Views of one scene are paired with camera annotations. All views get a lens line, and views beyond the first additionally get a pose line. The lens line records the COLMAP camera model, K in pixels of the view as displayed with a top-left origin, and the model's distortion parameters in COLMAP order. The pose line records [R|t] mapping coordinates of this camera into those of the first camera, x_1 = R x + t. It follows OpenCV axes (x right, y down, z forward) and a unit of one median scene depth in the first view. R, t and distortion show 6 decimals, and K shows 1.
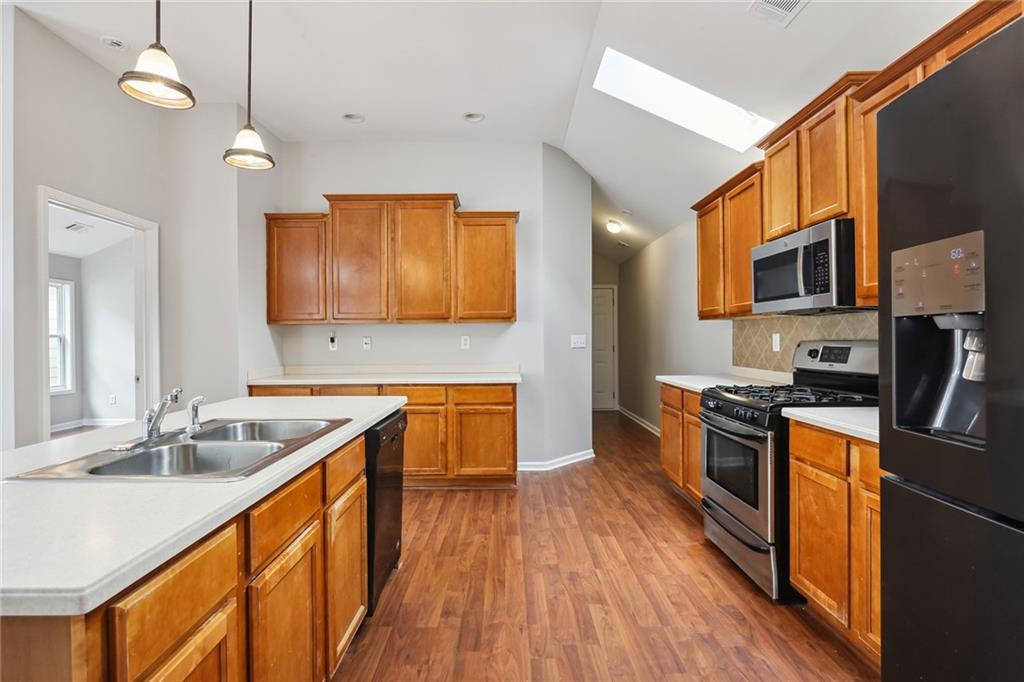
lens RADIAL K [[494.3, 0, 512.7], [0, 494.3, 338.3], [0, 0, 1]] dist [0.005411, 0.001892]
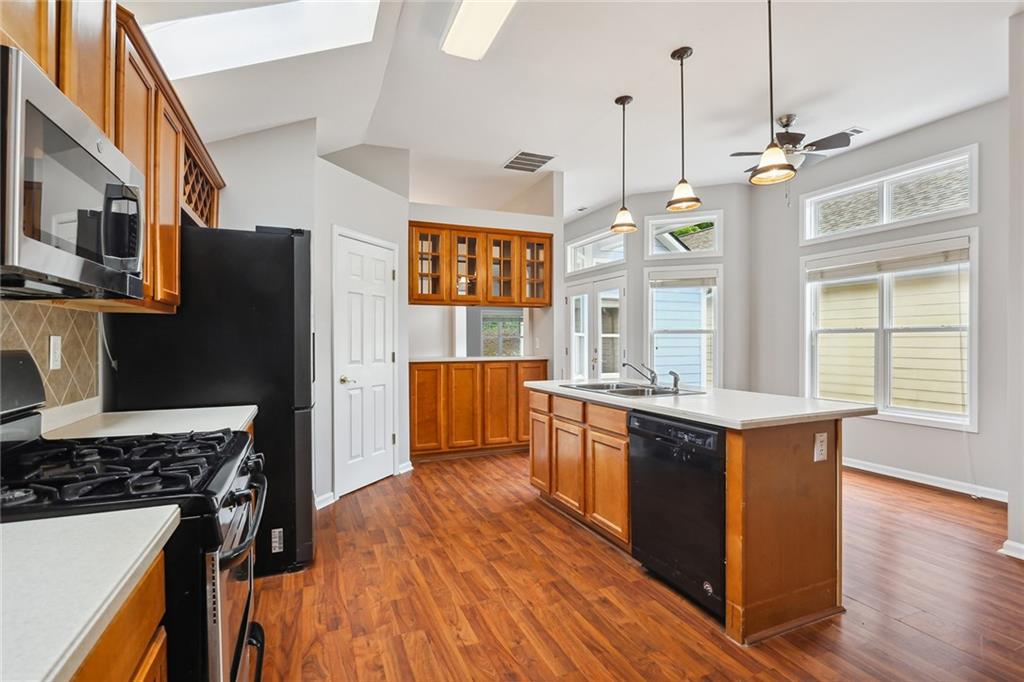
lens RADIAL K [[494.3, 0, 515.5], [0, 494.3, 337.8], [0, 0, 1]] dist [0.005411, 0.001892]
pose [[-0.924969, 0.011277, -0.379875, 0.388745], [0.011154, 0.999935, 0.002525, -0.008448], [0.379879, -0.001901, -0.925034, 1.693202]]
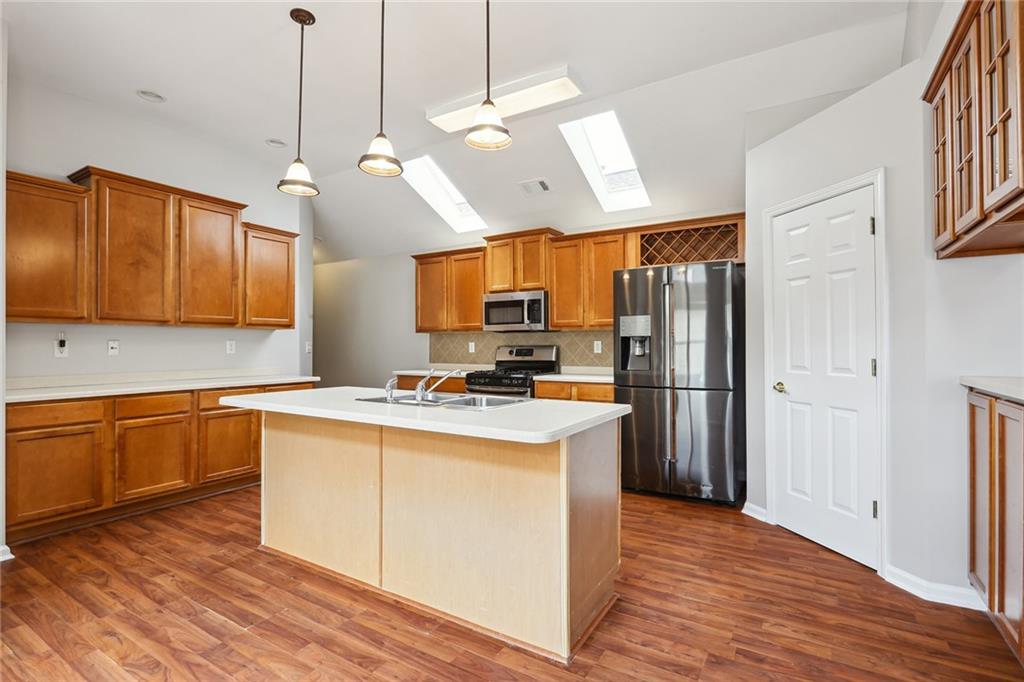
lens RADIAL K [[494.3, 0, 512.1], [0, 494.3, 344.2], [0, 0, 1]] dist [0.005411, 0.001892]
pose [[0.533726, 0.010198, 0.845596, -1.175577], [-0.000889, 0.999933, -0.011499, 0.023616], [-0.845657, 0.005385, 0.533700, -0.056035]]
